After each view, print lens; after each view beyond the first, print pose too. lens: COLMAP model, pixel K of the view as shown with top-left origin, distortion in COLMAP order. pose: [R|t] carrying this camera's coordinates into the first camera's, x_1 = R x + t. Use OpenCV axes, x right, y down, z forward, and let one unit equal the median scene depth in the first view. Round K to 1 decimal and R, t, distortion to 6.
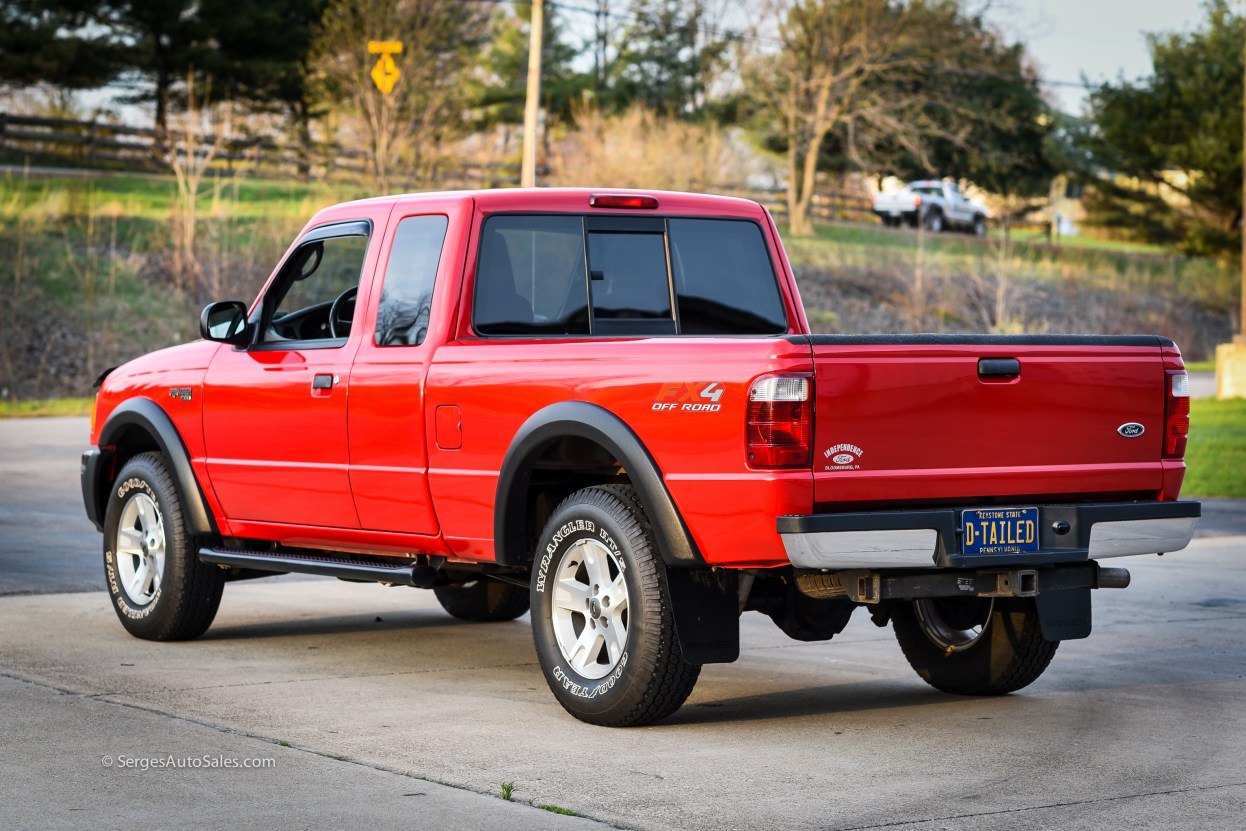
lens RADIAL K [[3170.3, 0, 623.0], [0, 3170.3, 415.5], [0, 0, 1]] dist [-0.109939, -0.074483]
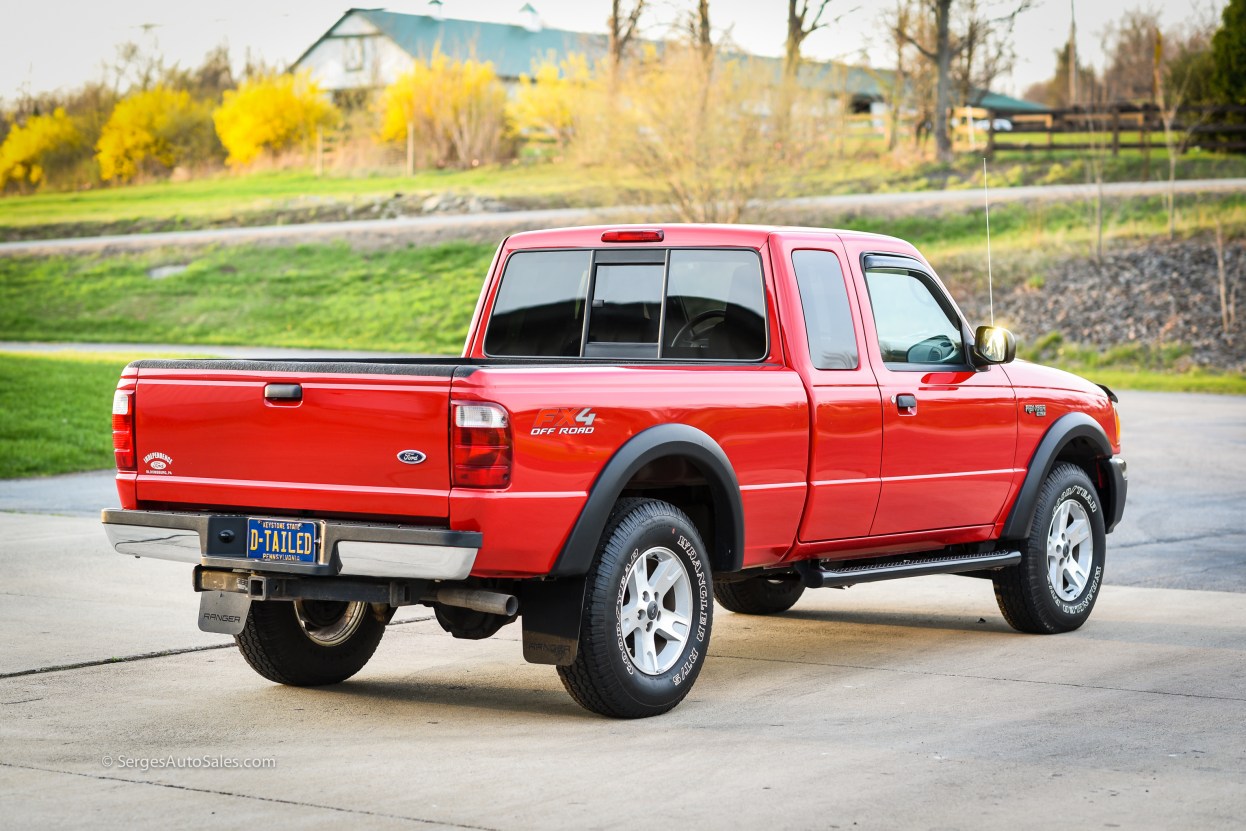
lens RADIAL K [[2983.8, 0, 623.0], [0, 2983.8, 415.5], [0, 0, 1]] dist [-0.057462, -0.894437]
pose [[0.367635, 0.033911, -0.929351, 1.078519], [-0.029916, 0.999249, 0.024628, -0.034558], [0.929489, 0.018748, 0.368374, 0.695734]]
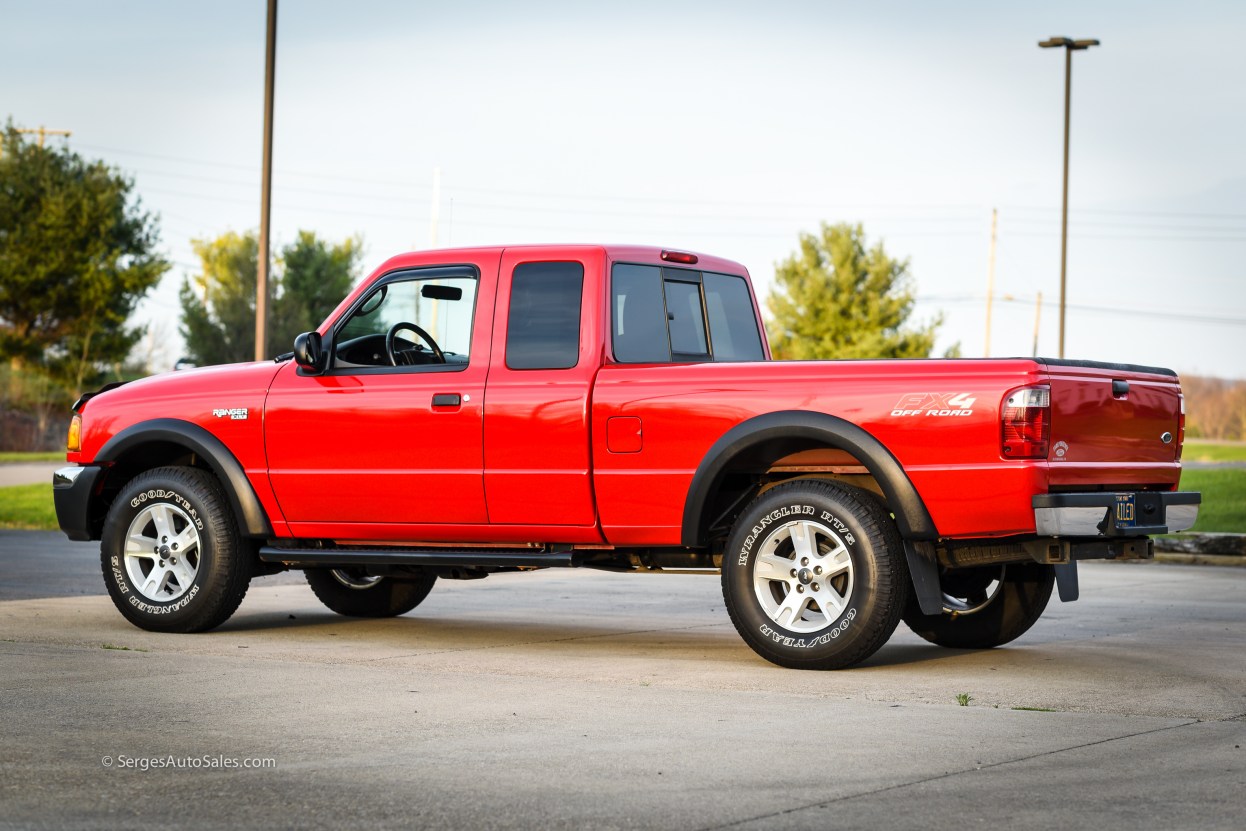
lens RADIAL K [[2983.8, 0, 623.0], [0, 2983.8, 415.5], [0, 0, 1]] dist [-0.057462, -0.894437]
pose [[0.905992, 0.013330, 0.423085, -0.572236], [0.000541, 0.999467, -0.032649, 0.035667], [-0.423295, 0.029808, 0.905501, -0.039728]]
